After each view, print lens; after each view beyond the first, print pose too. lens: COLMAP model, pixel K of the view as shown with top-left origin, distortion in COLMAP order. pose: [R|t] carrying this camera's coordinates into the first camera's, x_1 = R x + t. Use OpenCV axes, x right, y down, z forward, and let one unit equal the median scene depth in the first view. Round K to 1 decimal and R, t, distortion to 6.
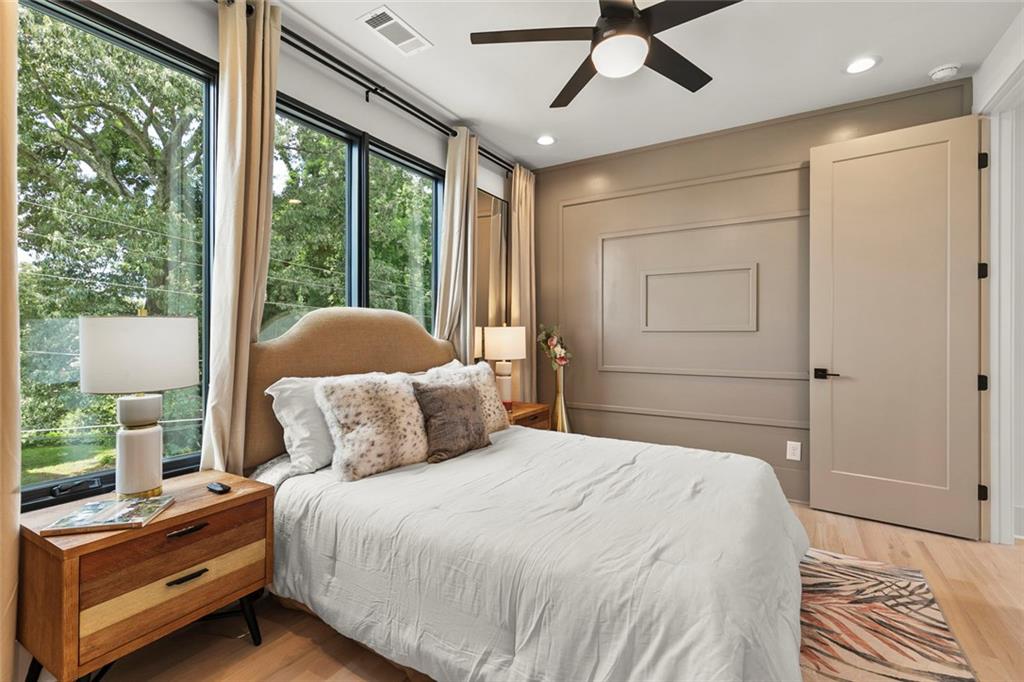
lens RADIAL K [[457.3, 0, 513.1], [0, 457.3, 334.8], [0, 0, 1]] dist [0.002956, 0.000071]
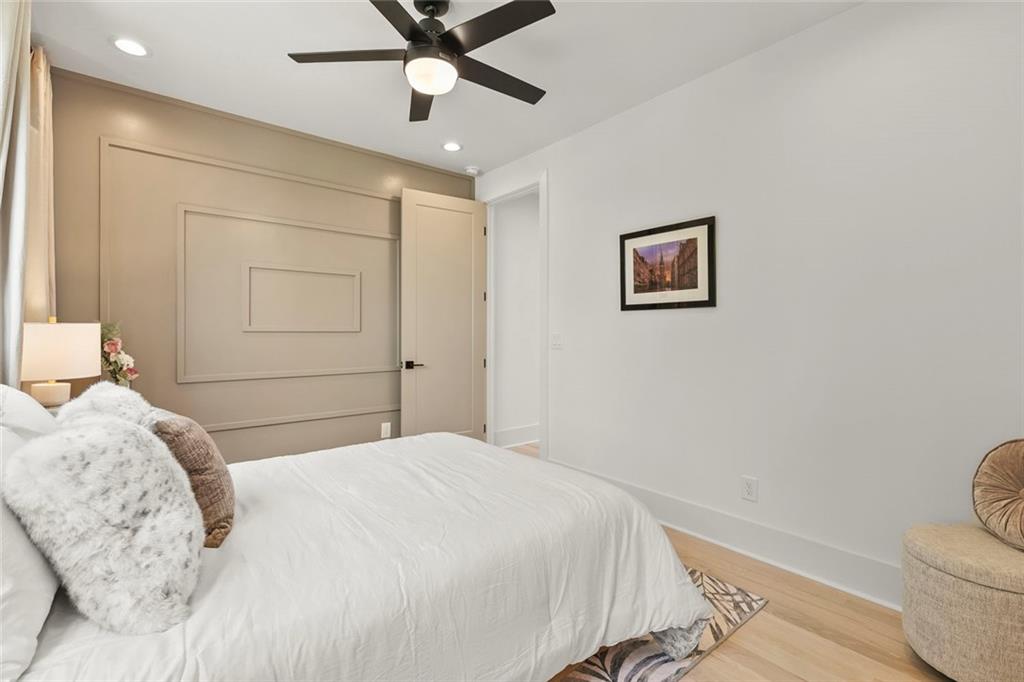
lens RADIAL K [[457.3, 0, 513.1], [0, 457.3, 334.8], [0, 0, 1]] dist [0.002956, 0.000071]
pose [[0.335401, -0.002700, 0.942072, -0.511048], [-0.000188, 0.999996, 0.002933, -0.005043], [-0.942075, -0.001161, 0.335399, 0.330919]]
